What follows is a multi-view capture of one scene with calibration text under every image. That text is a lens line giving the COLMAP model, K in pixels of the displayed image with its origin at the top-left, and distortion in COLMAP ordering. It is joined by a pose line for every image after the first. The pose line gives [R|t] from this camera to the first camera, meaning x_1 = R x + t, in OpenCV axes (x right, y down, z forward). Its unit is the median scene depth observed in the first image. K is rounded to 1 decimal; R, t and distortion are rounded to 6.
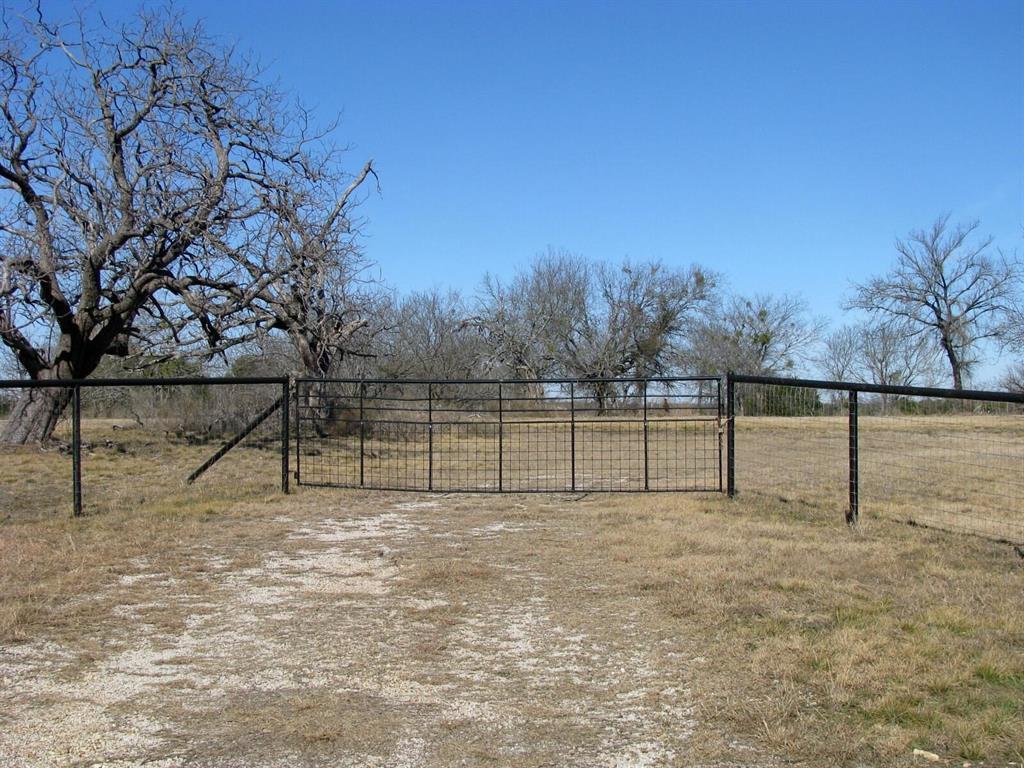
lens RADIAL K [[1674.7, 0, 486.3], [0, 1674.7, 388.6], [0, 0, 1]] dist [-0.112633, 0.602699]
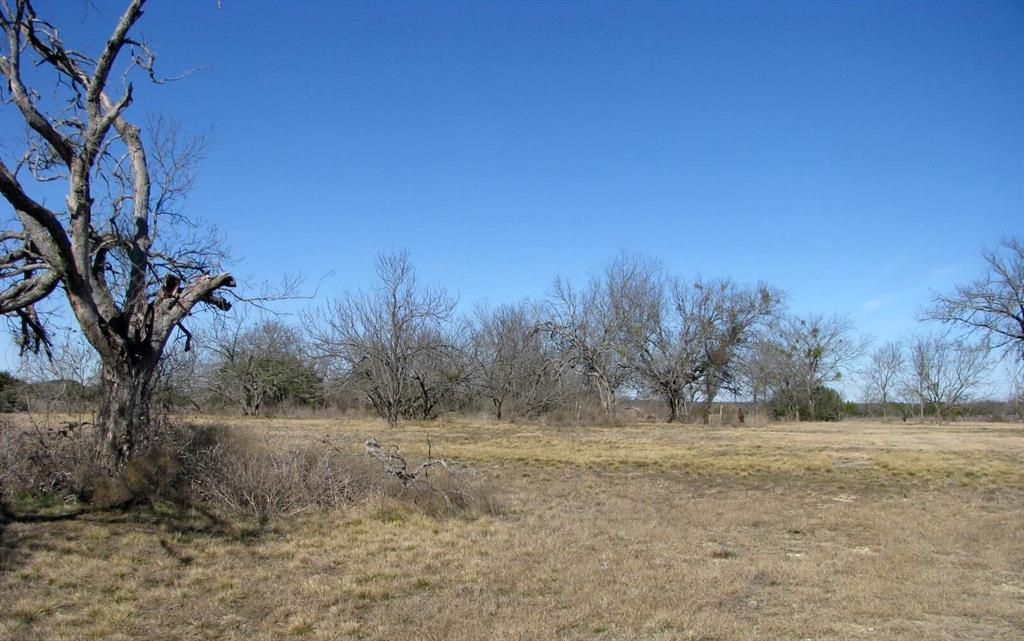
lens RADIAL K [[1271.5, 0, 512.0], [0, 1271.5, 320.5], [0, 0, 1]] dist [-0.122406, 0.082811]
pose [[0.998259, 0.015375, -0.056946, 0.010434], [-0.018465, 0.998363, -0.054137, -0.001950], [0.056021, 0.055094, 0.996908, 0.172489]]
